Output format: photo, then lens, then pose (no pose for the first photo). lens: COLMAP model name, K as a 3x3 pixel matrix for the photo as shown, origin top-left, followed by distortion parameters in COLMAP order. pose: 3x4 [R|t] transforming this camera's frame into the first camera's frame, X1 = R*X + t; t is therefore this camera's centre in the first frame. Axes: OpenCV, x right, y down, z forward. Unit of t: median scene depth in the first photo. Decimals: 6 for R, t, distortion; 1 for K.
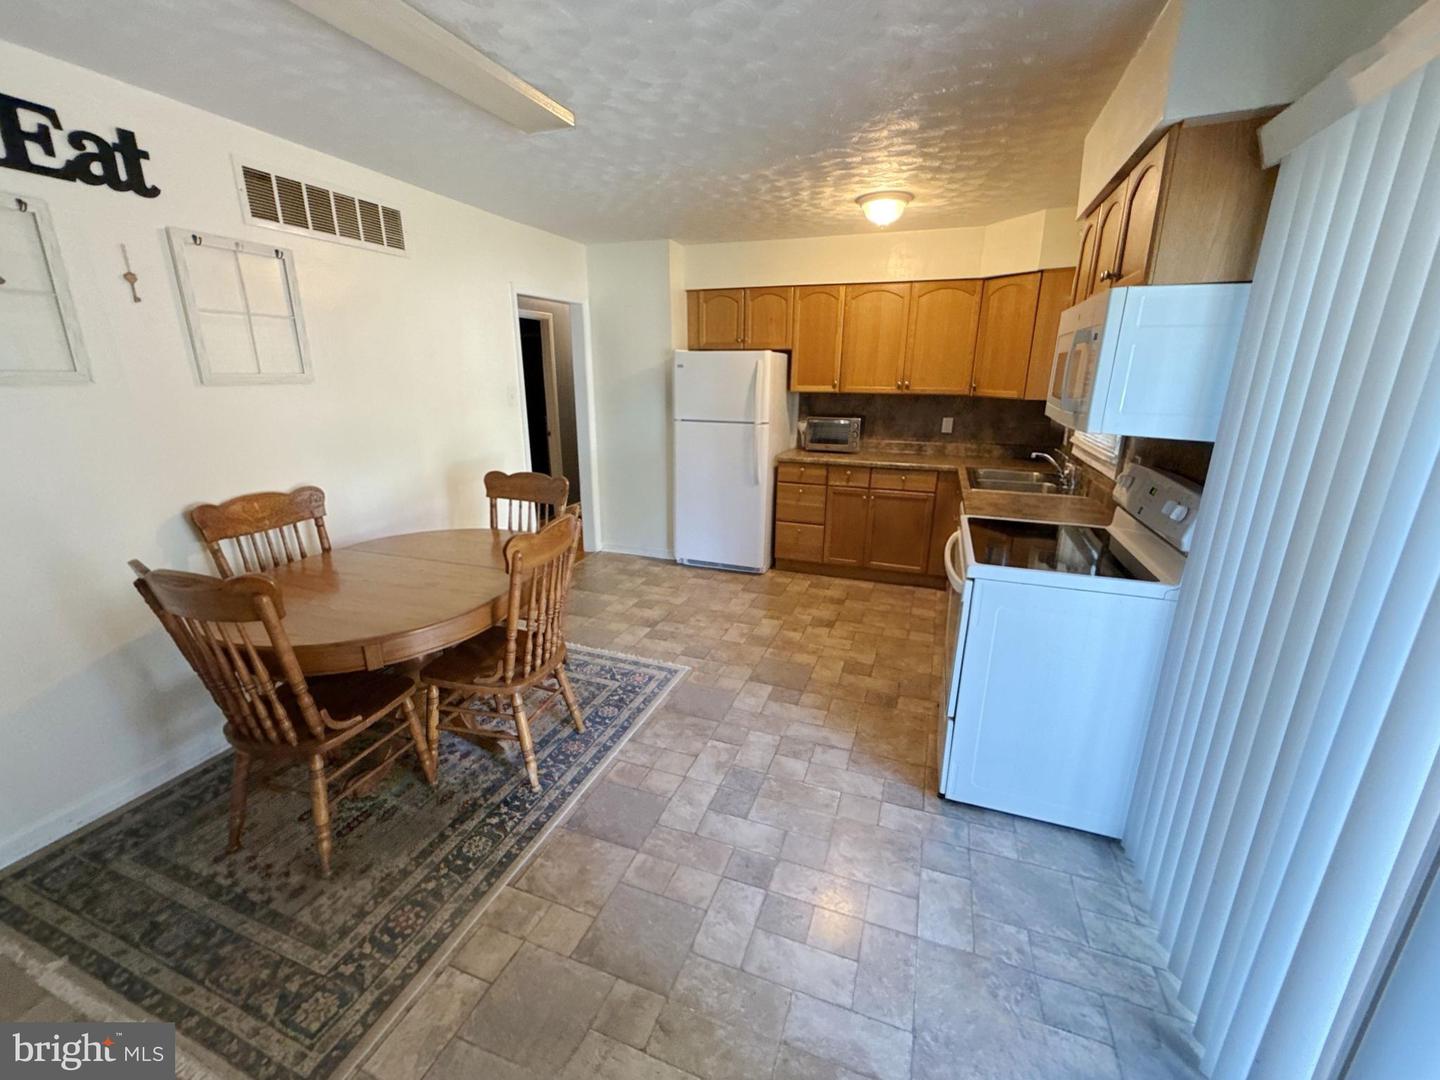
lens RADIAL K [[567.4, 0, 720.0], [0, 567.4, 540.0], [0, 0, 1]] dist [-0.008591, 0.000053]
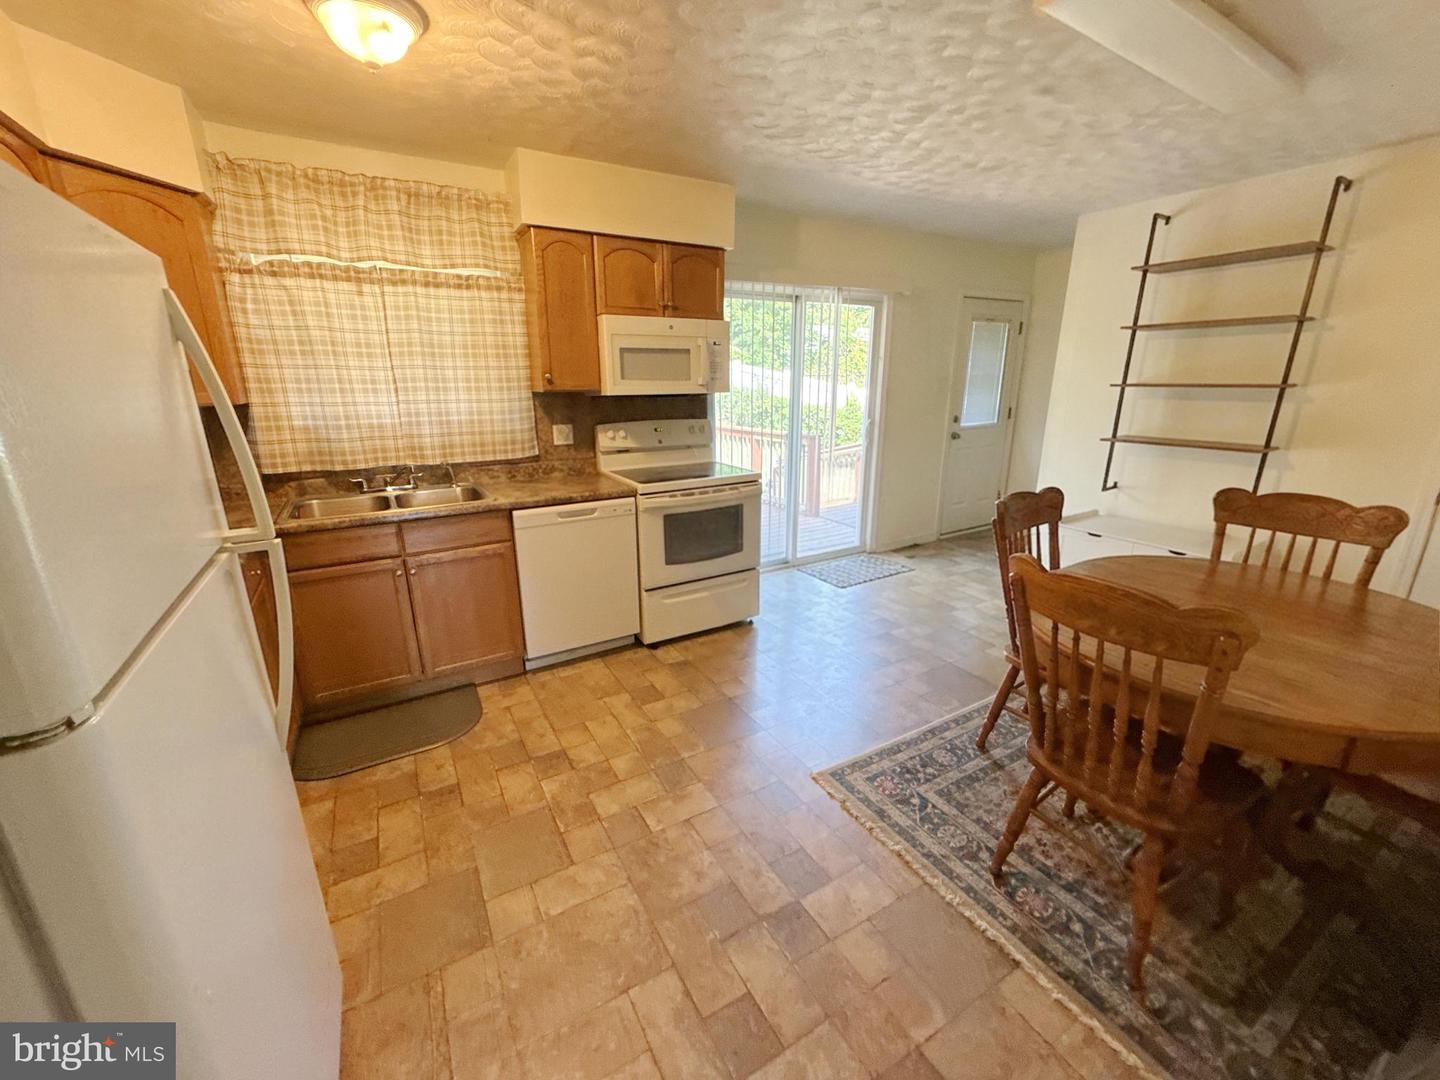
lens RADIAL K [[567.4, 0, 720.0], [0, 567.4, 540.0], [0, 0, 1]] dist [-0.008591, 0.000053]
pose [[-0.766708, -0.180215, 0.616183, -0.355798], [0.187111, 0.855397, 0.482997, -0.395871], [-0.614124, 0.485612, -0.622119, 1.390633]]
